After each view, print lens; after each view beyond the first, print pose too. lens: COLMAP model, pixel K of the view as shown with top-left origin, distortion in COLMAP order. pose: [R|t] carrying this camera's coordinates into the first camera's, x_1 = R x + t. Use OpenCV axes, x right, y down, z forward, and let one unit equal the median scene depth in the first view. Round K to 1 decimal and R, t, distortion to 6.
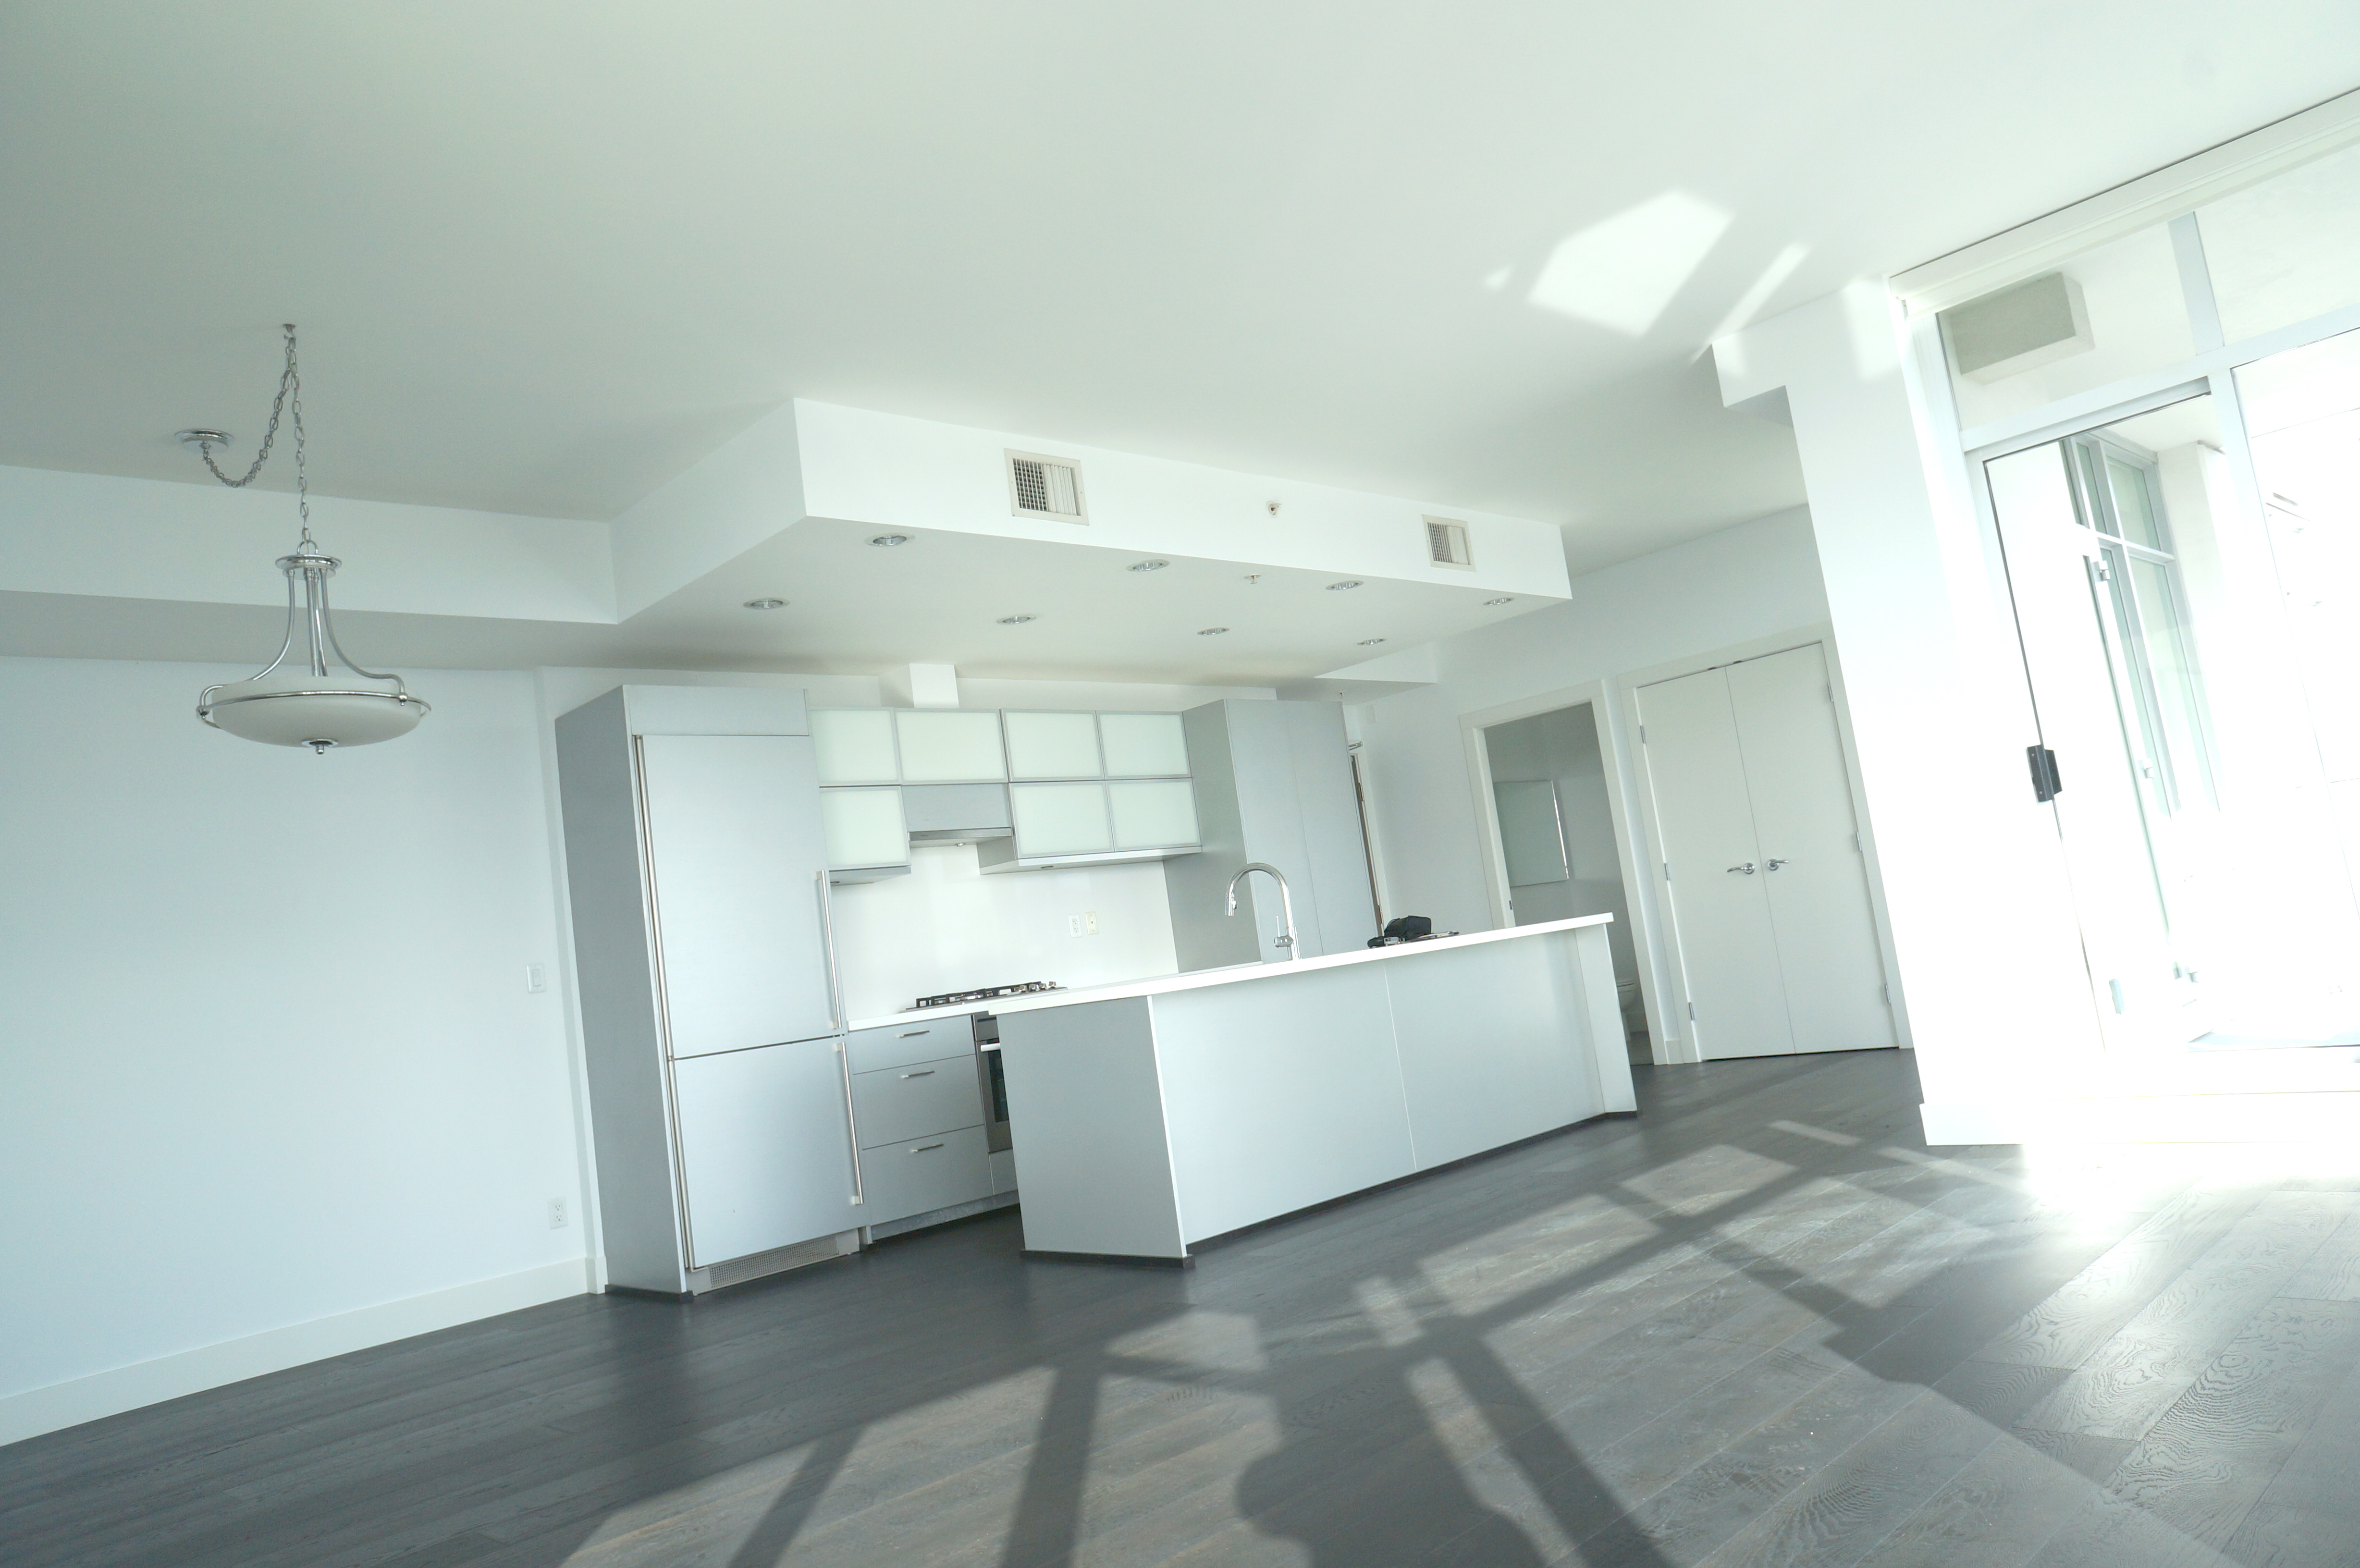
lens RADIAL K [[1592.7, 0, 1201.4], [0, 1592.7, 763.8], [0, 0, 1]] dist [-0.071409, 0.100812]
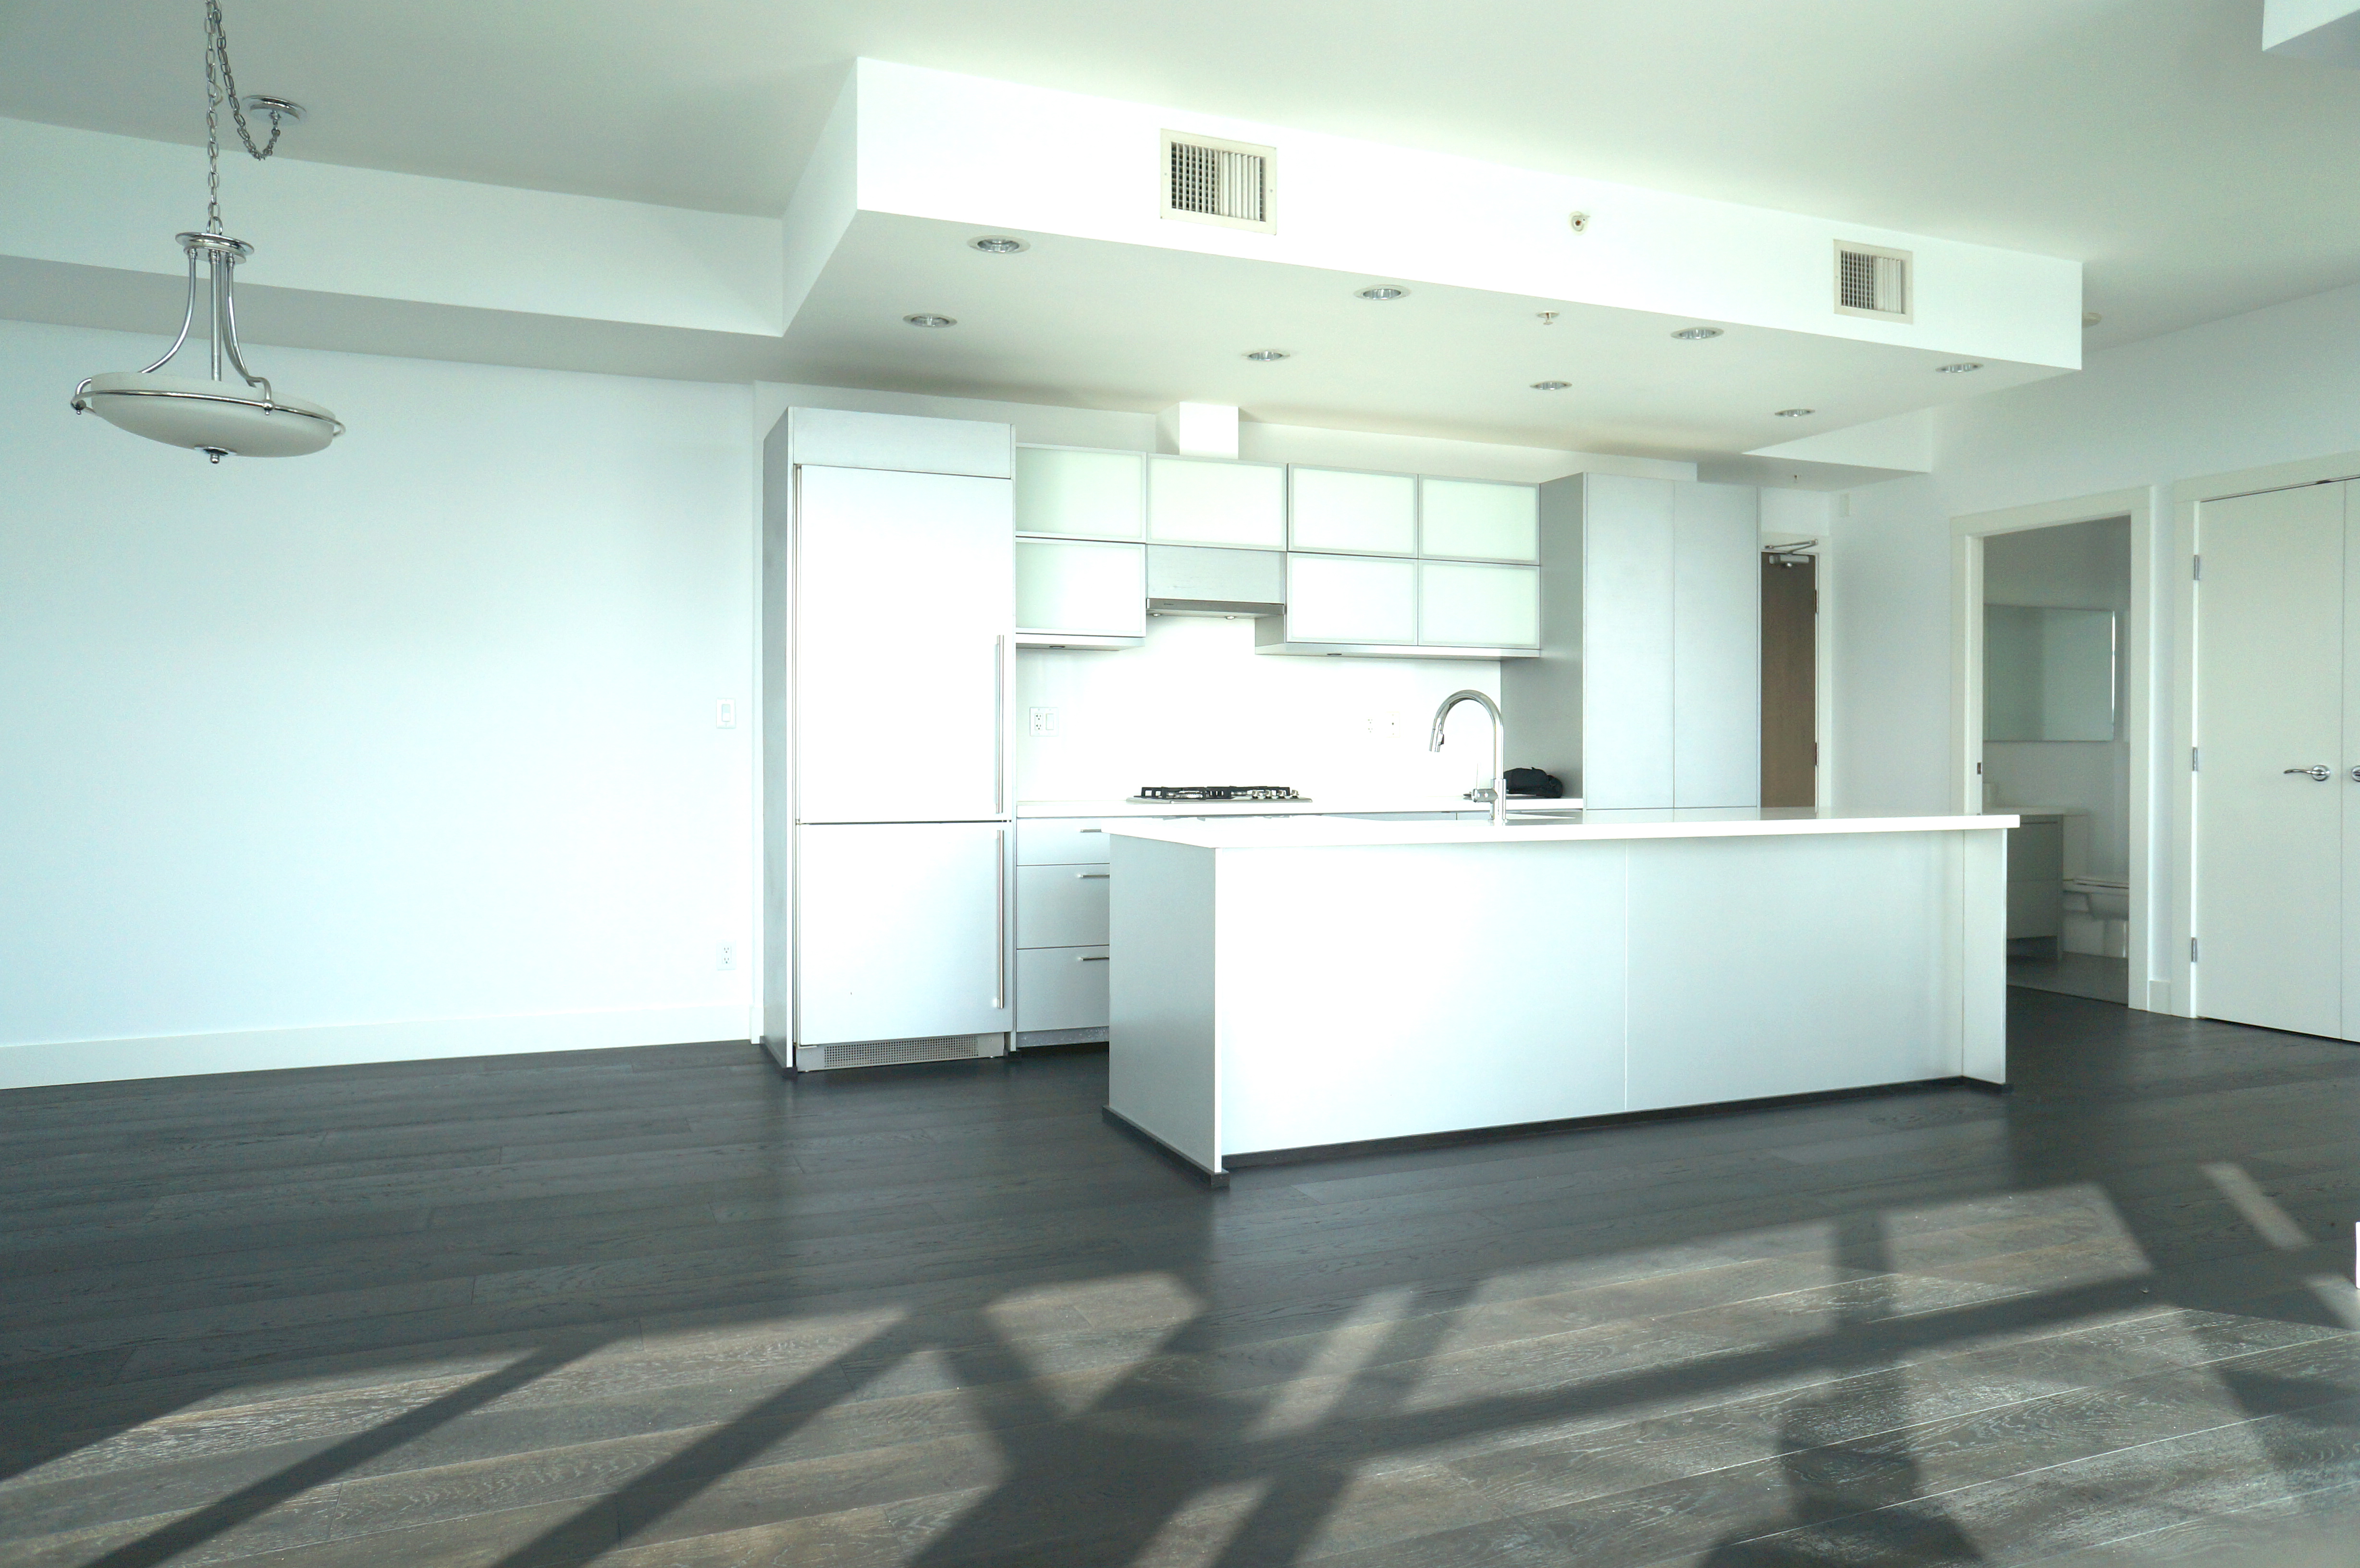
lens RADIAL K [[1592.7, 0, 1201.4], [0, 1592.7, 763.8], [0, 0, 1]] dist [-0.071409, 0.100812]
pose [[0.919839, 0.144596, -0.364677, 0.172928], [-0.084340, 0.980746, 0.176135, -0.024103], [0.383124, -0.131259, 0.914323, 0.200824]]
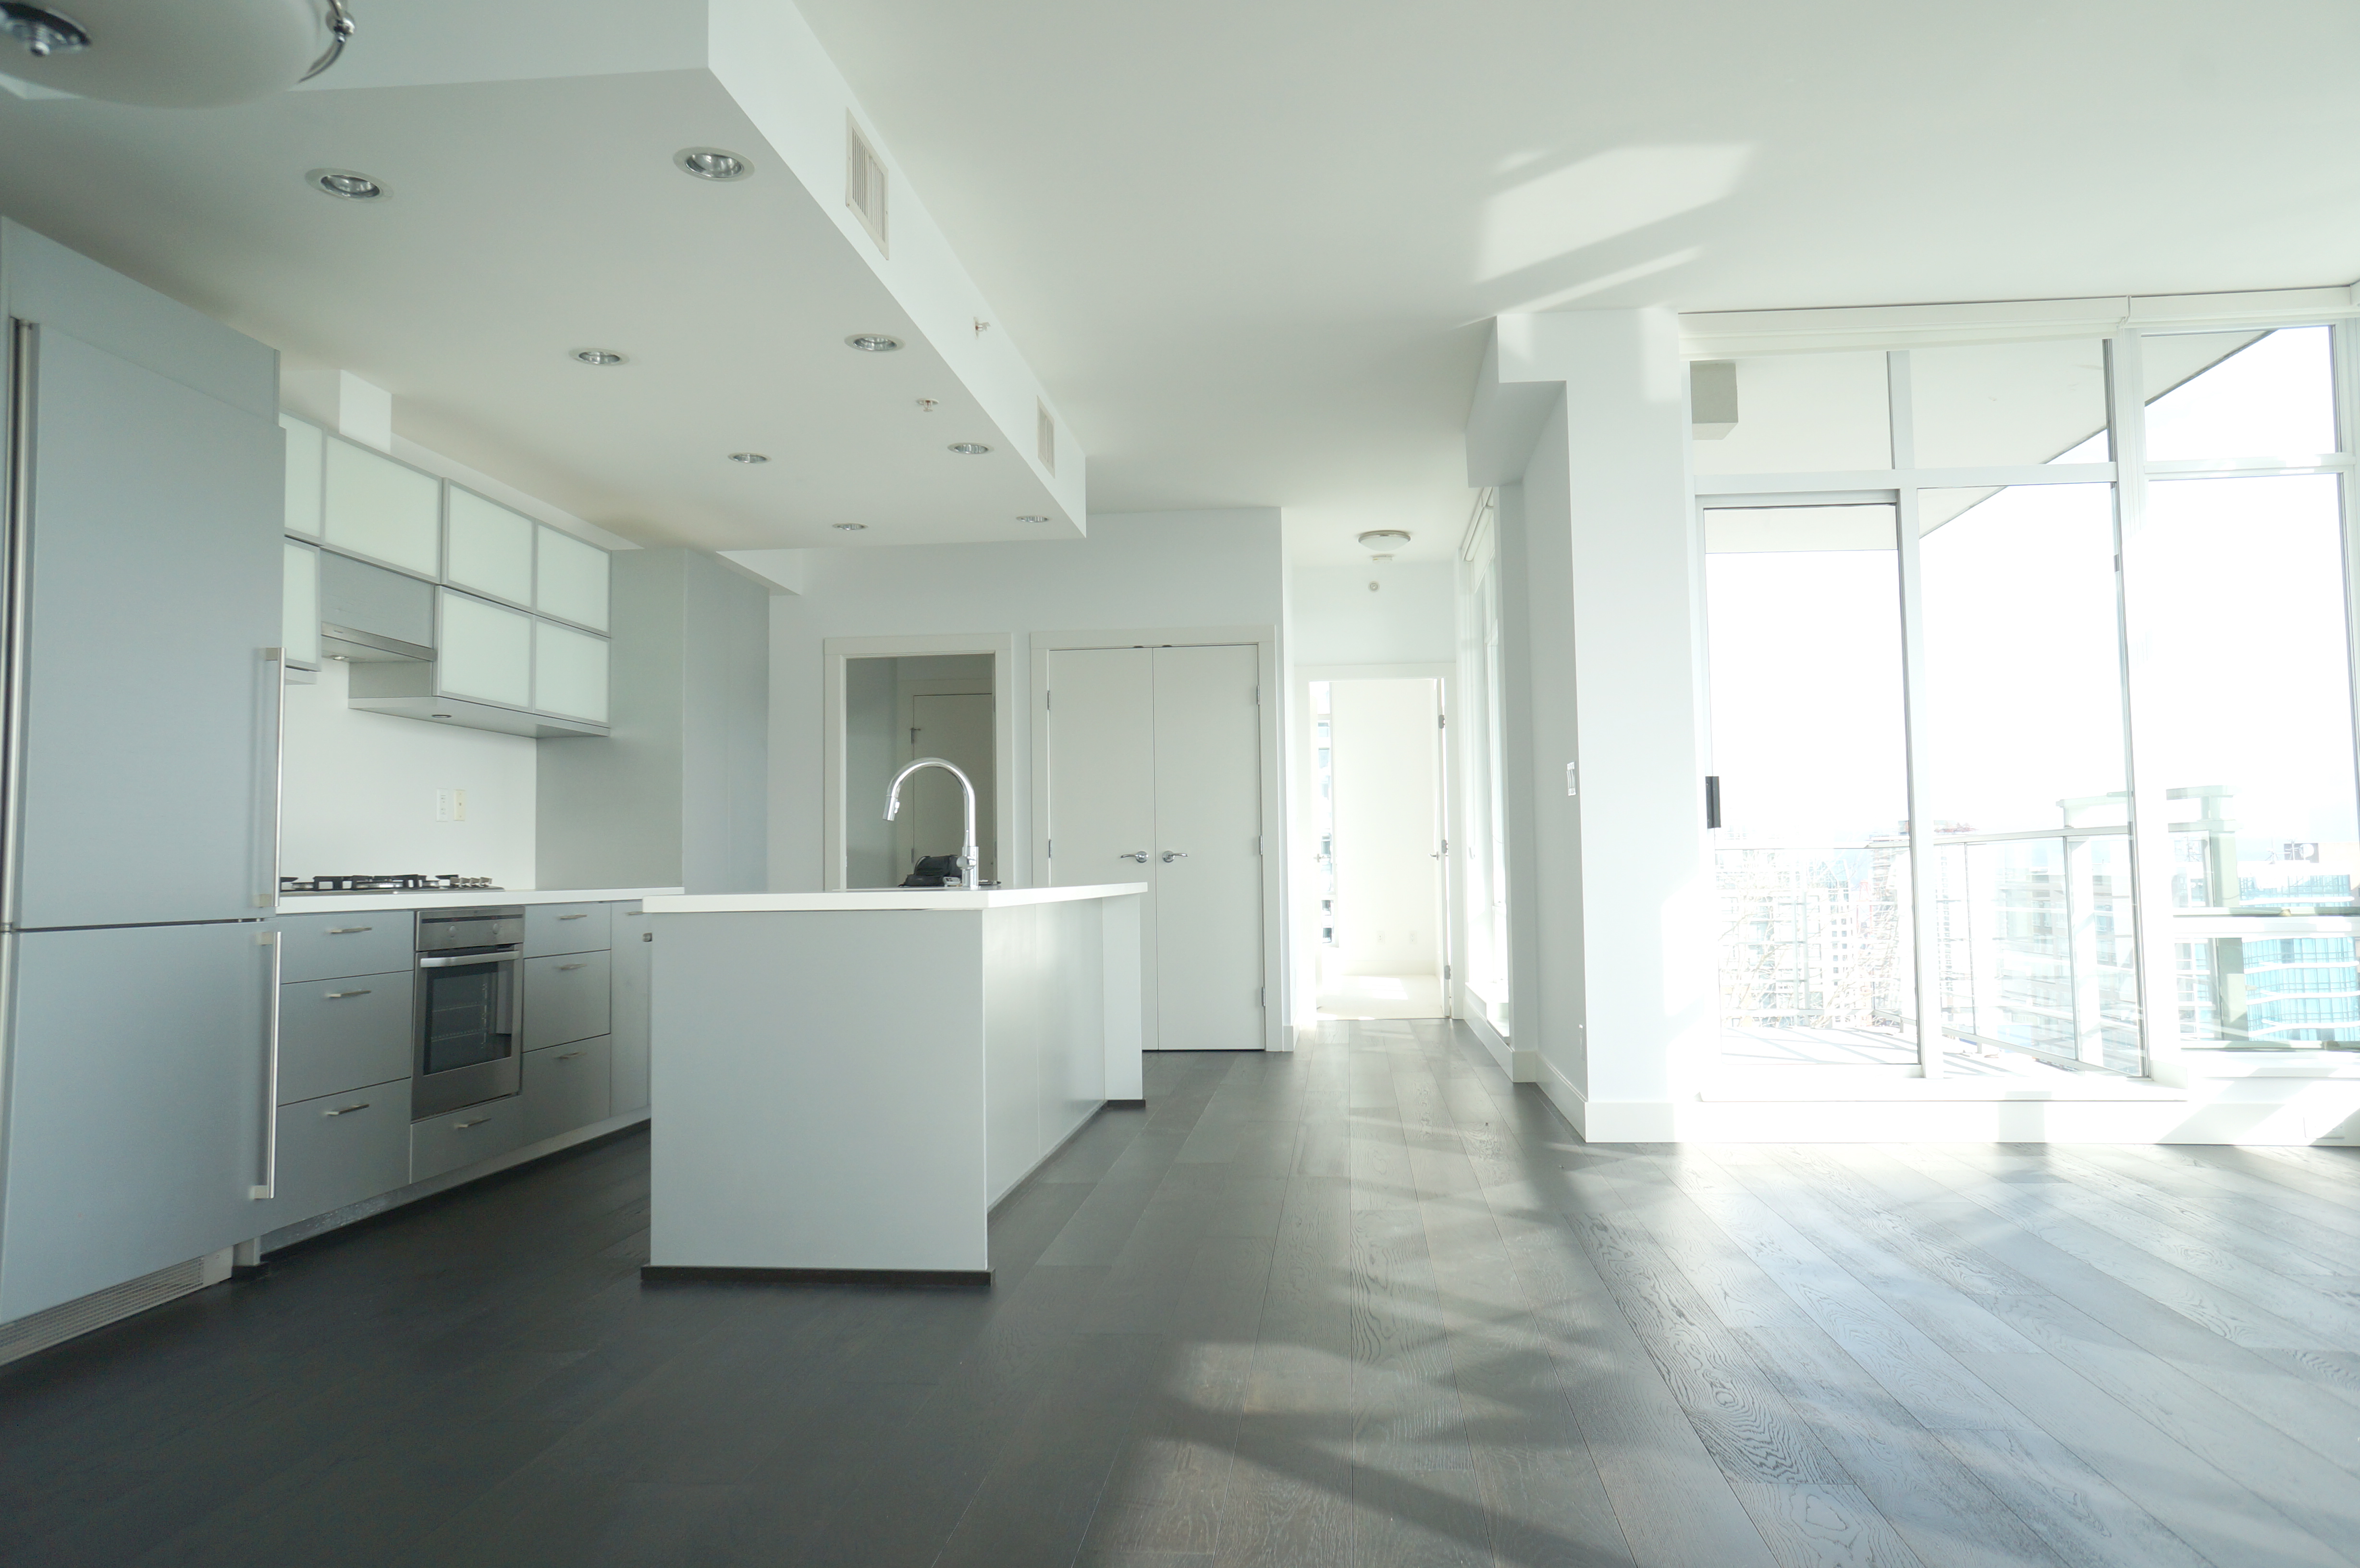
lens RADIAL K [[1592.7, 0, 1201.4], [0, 1592.7, 763.8], [0, 0, 1]] dist [-0.071409, 0.100812]
pose [[0.755297, 0.172684, 0.632223, -0.306660], [-0.172677, 0.983012, -0.062207, 0.077875], [-0.632225, -0.062185, 0.772285, 0.274432]]
